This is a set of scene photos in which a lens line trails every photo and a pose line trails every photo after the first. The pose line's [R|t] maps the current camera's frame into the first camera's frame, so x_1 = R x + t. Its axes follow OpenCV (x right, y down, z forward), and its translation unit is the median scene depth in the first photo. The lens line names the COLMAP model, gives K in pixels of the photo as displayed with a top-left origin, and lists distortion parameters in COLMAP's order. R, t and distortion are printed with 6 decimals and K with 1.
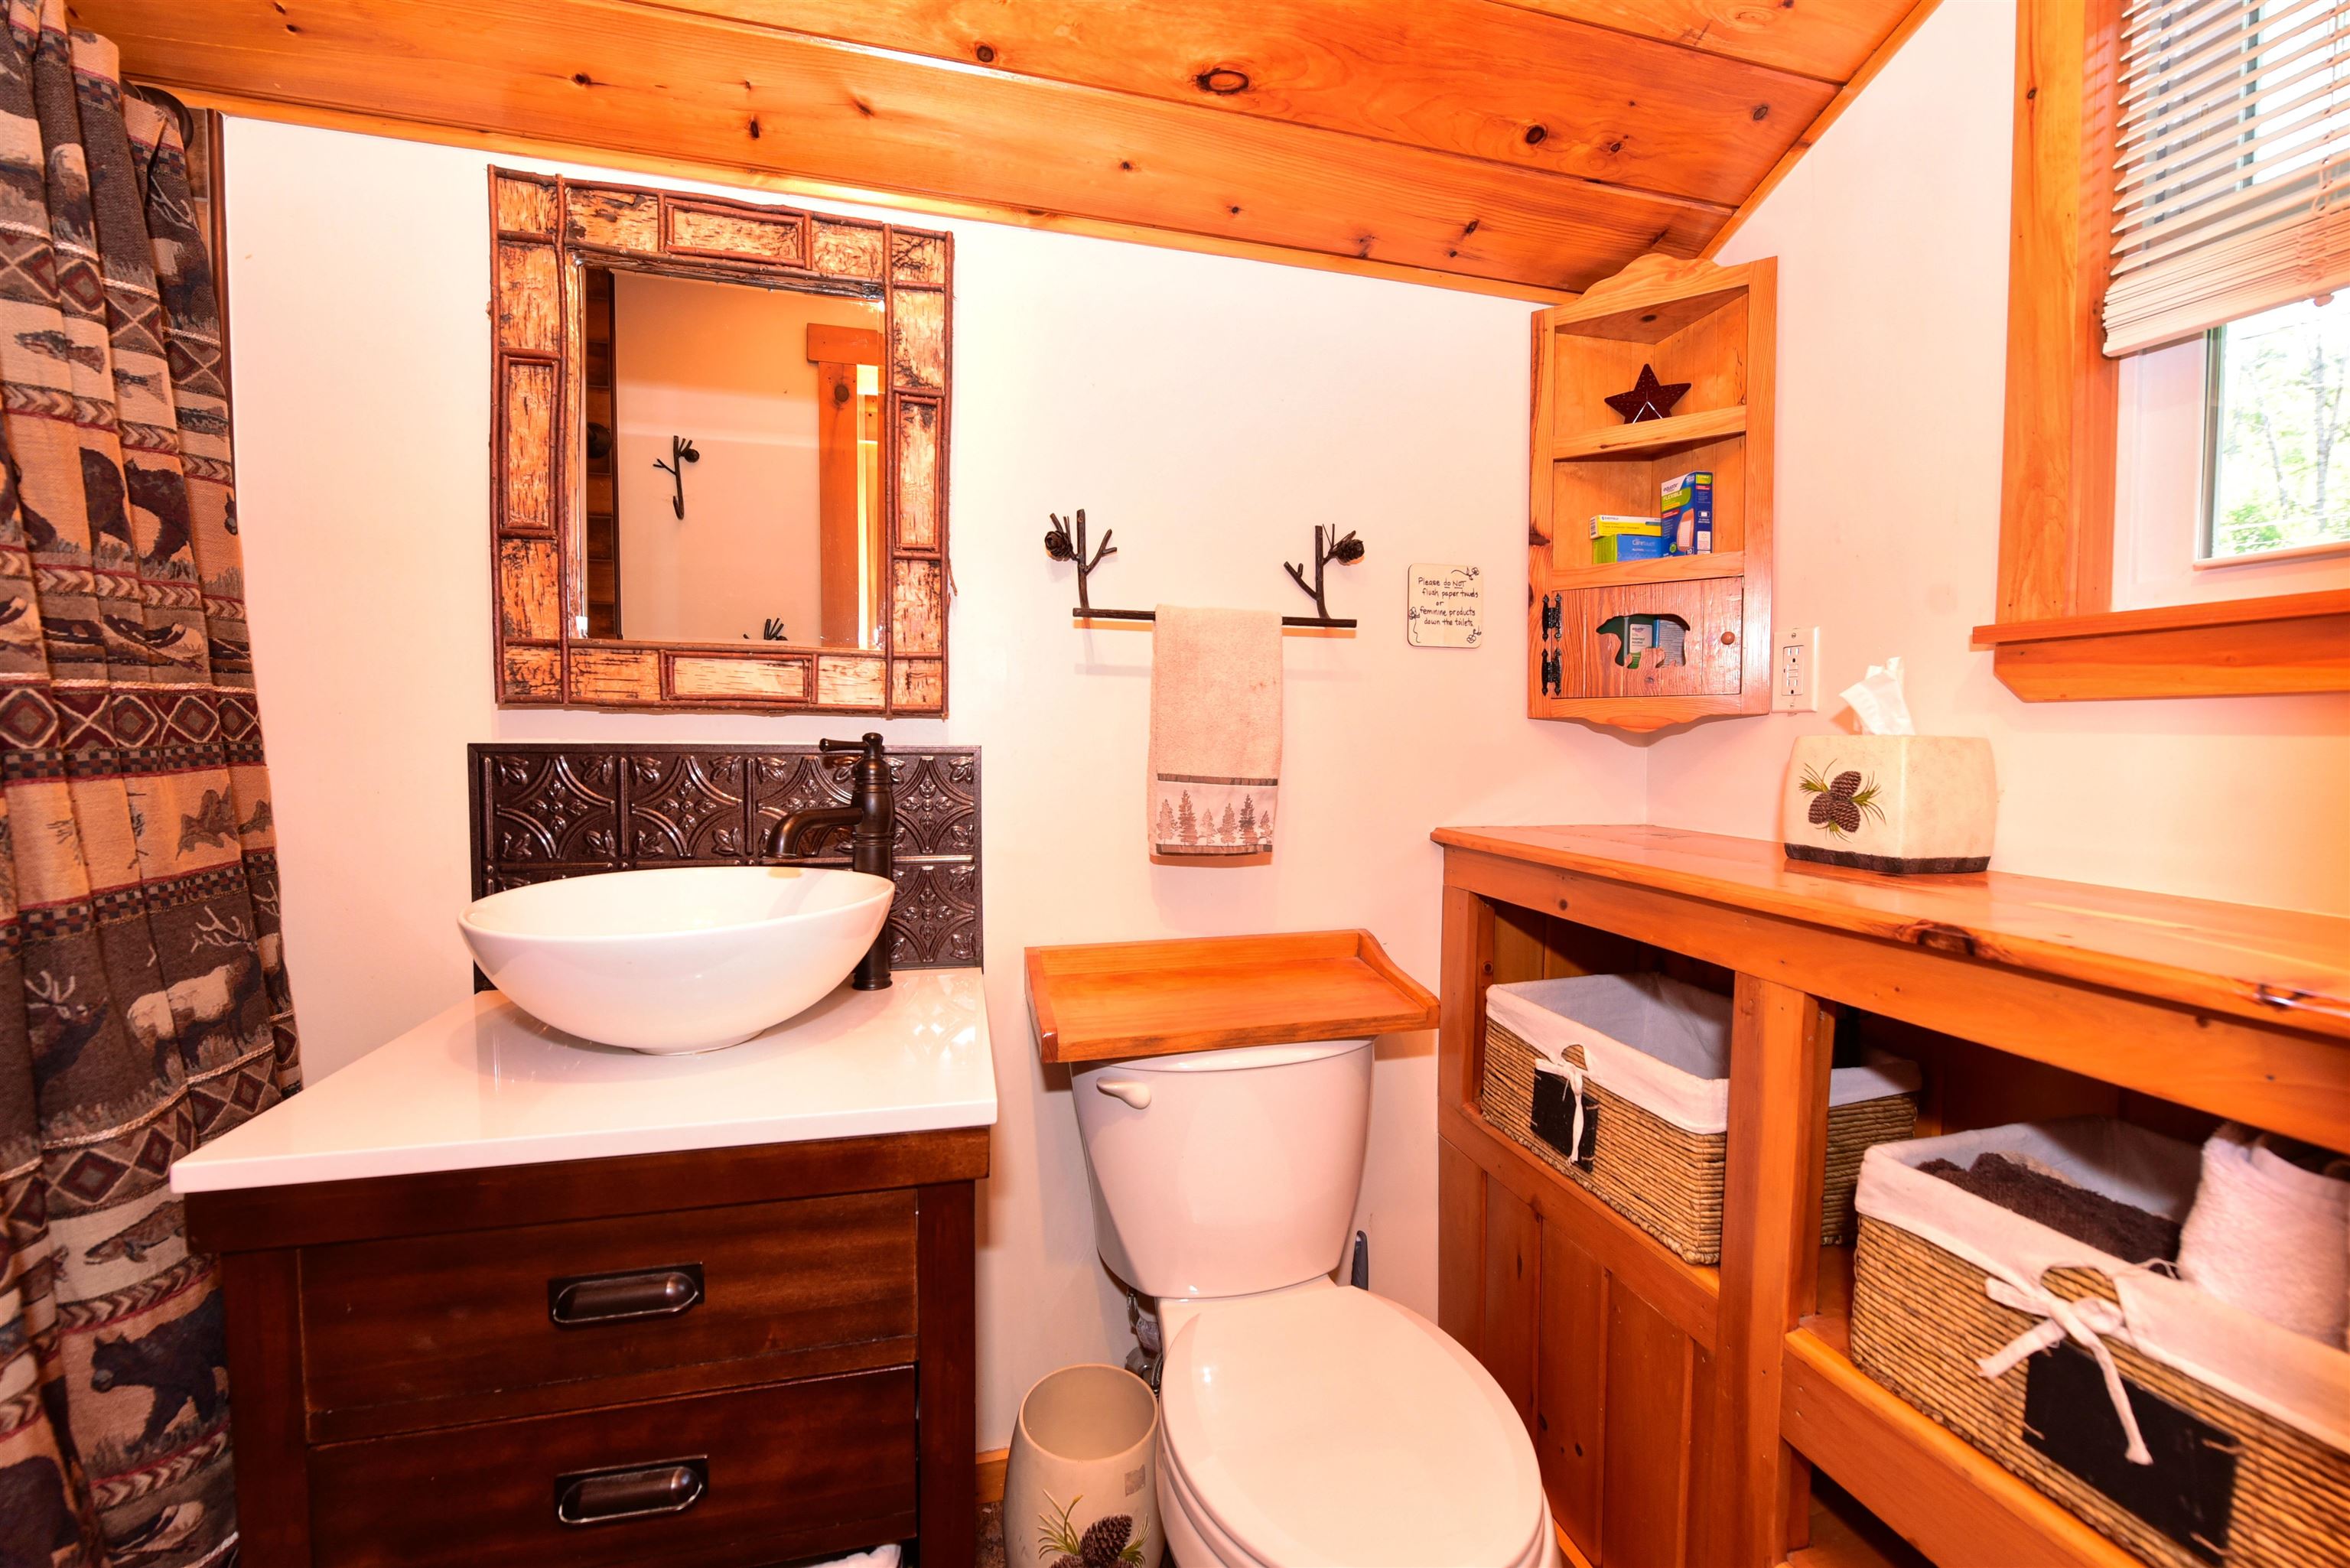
lens RADIAL K [[927.2, 0, 1185.1], [0, 927.2, 781.6], [0, 0, 1]] dist [-0.008745, -0.000427]
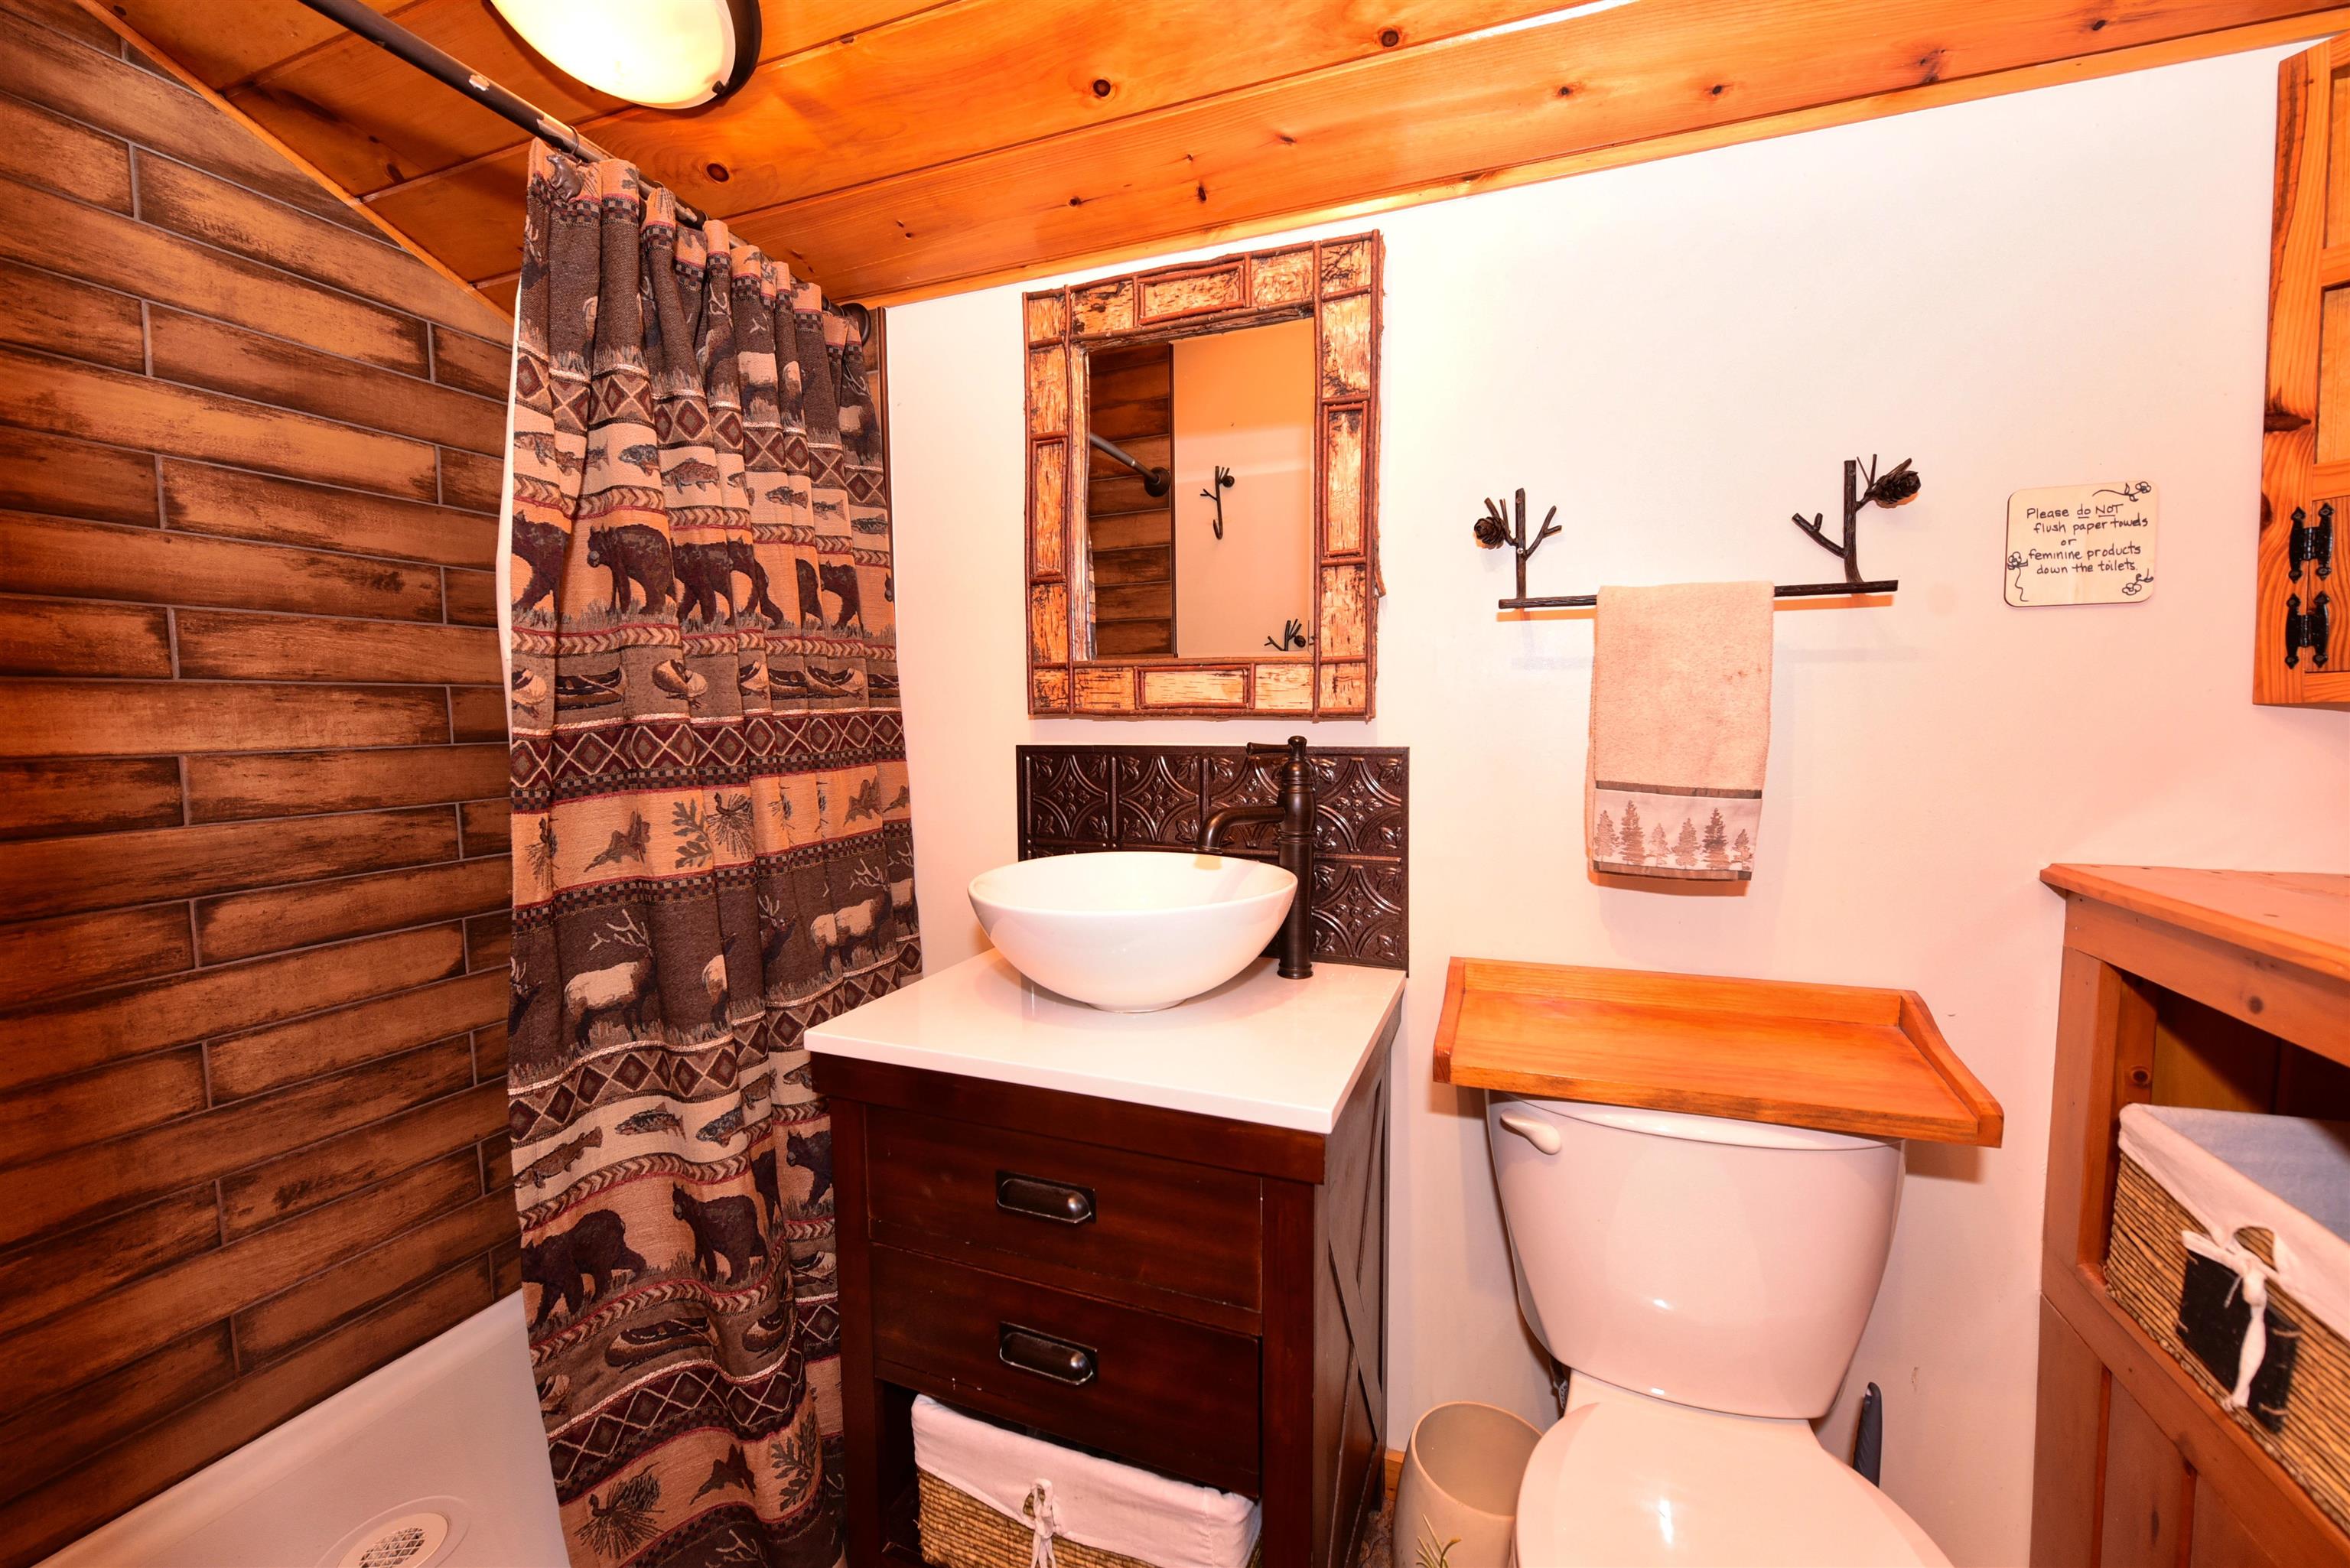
lens RADIAL K [[927.2, 0, 1185.1], [0, 927.2, 781.6], [0, 0, 1]] dist [-0.008745, -0.000427]
pose [[0.816298, 0.026654, -0.577016, 0.174661], [-0.013623, 0.999545, 0.026901, -0.028485], [0.577470, -0.014098, 0.816290, 0.067407]]
